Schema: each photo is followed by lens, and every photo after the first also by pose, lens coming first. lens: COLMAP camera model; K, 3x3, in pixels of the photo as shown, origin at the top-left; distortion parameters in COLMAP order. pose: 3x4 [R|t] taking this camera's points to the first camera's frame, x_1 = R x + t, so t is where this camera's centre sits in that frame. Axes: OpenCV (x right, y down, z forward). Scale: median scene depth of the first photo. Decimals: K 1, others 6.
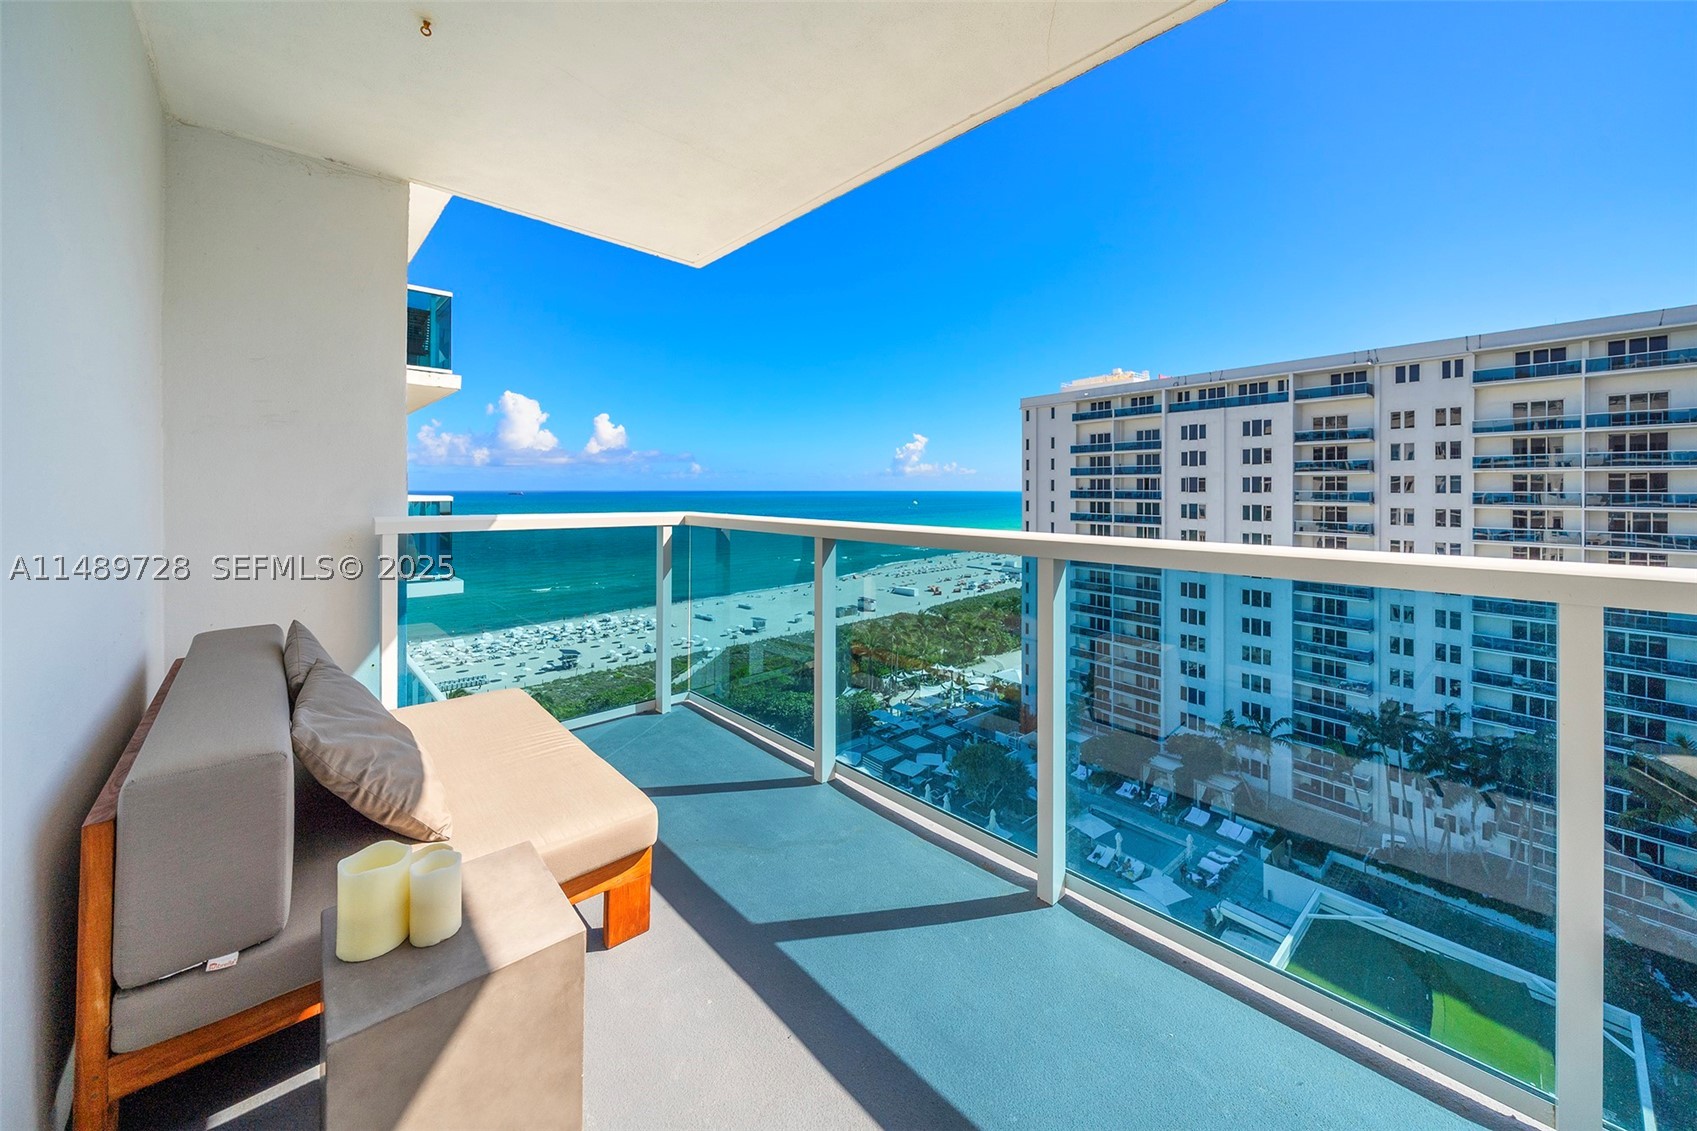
lens RADIAL K [[609.0, 0, 848.2], [0, 609.0, 510.9], [0, 0, 1]] dist [-0.005645, -0.000093]
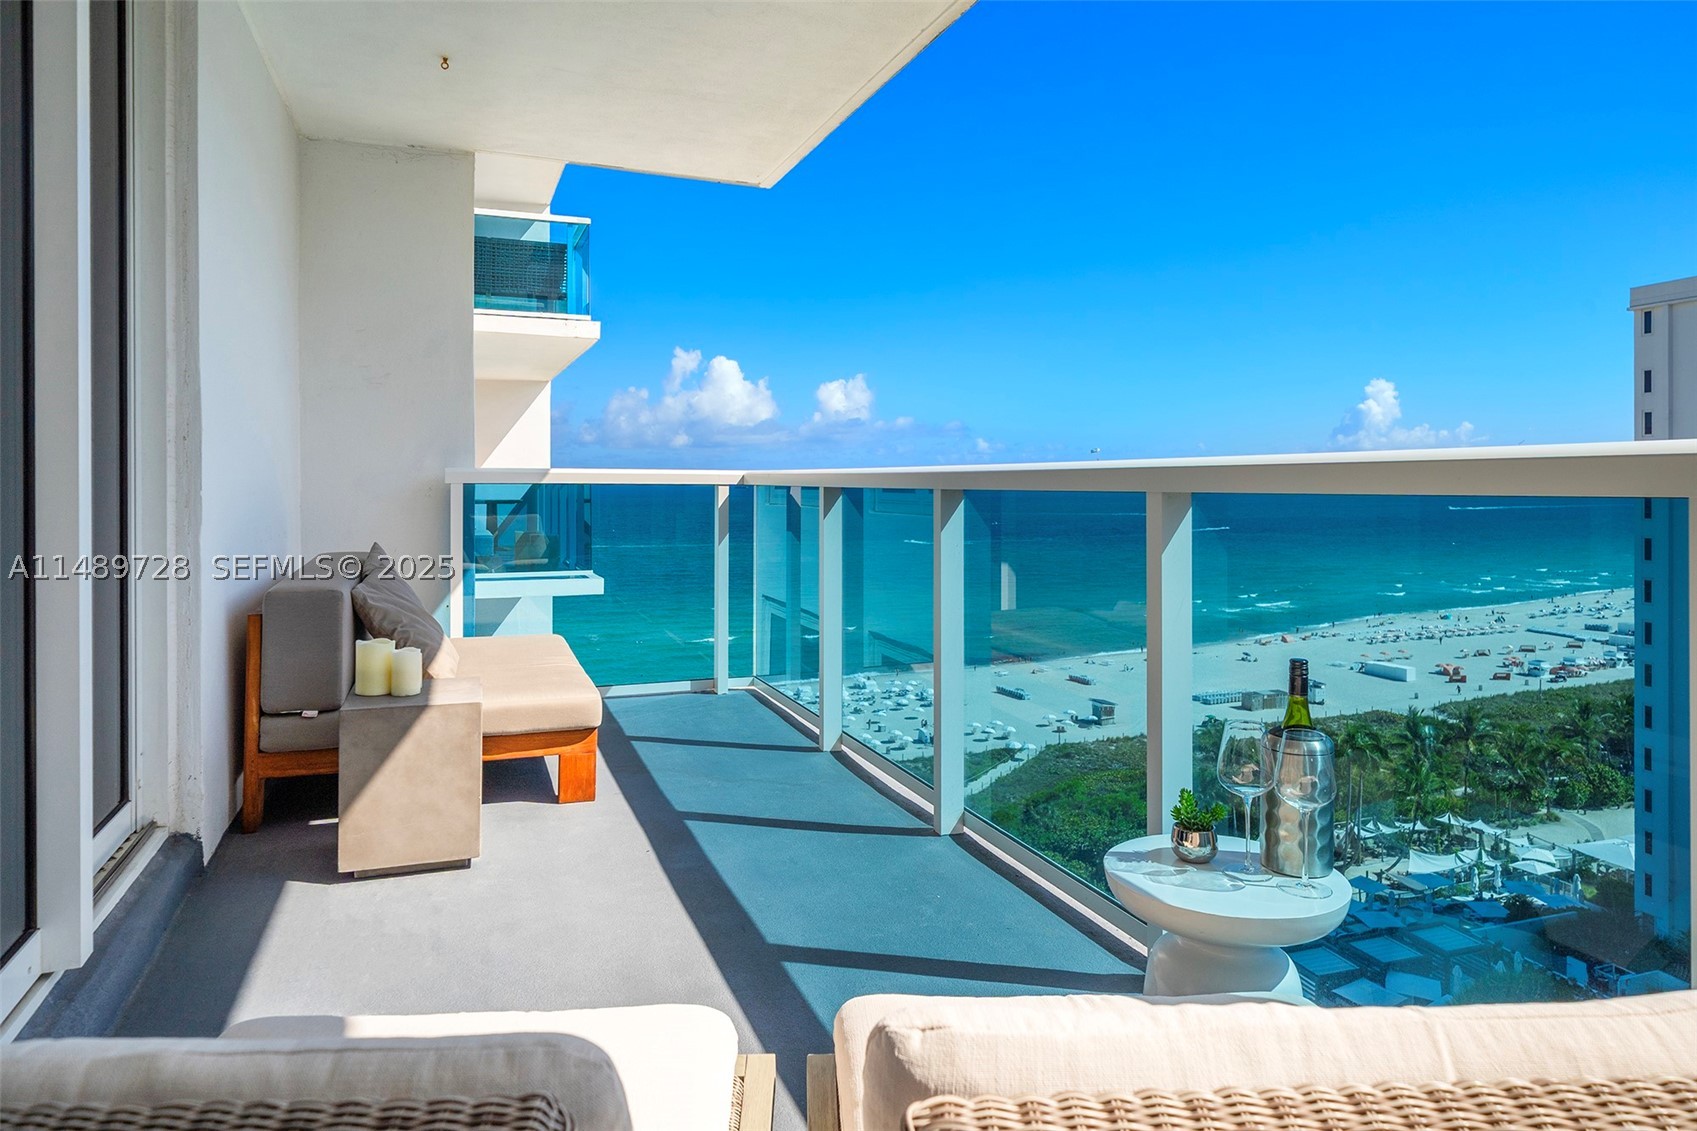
lens RADIAL K [[1026.5, 0, 849.4], [0, 1026.5, 534.2], [0, 0, 1]] dist [0.001946, 0.000699]
pose [[0.927470, 0.016034, -0.373554, 0.620204], [-0.008689, 0.999735, 0.021338, 0.087892], [0.373797, -0.016544, 0.927363, -0.471787]]
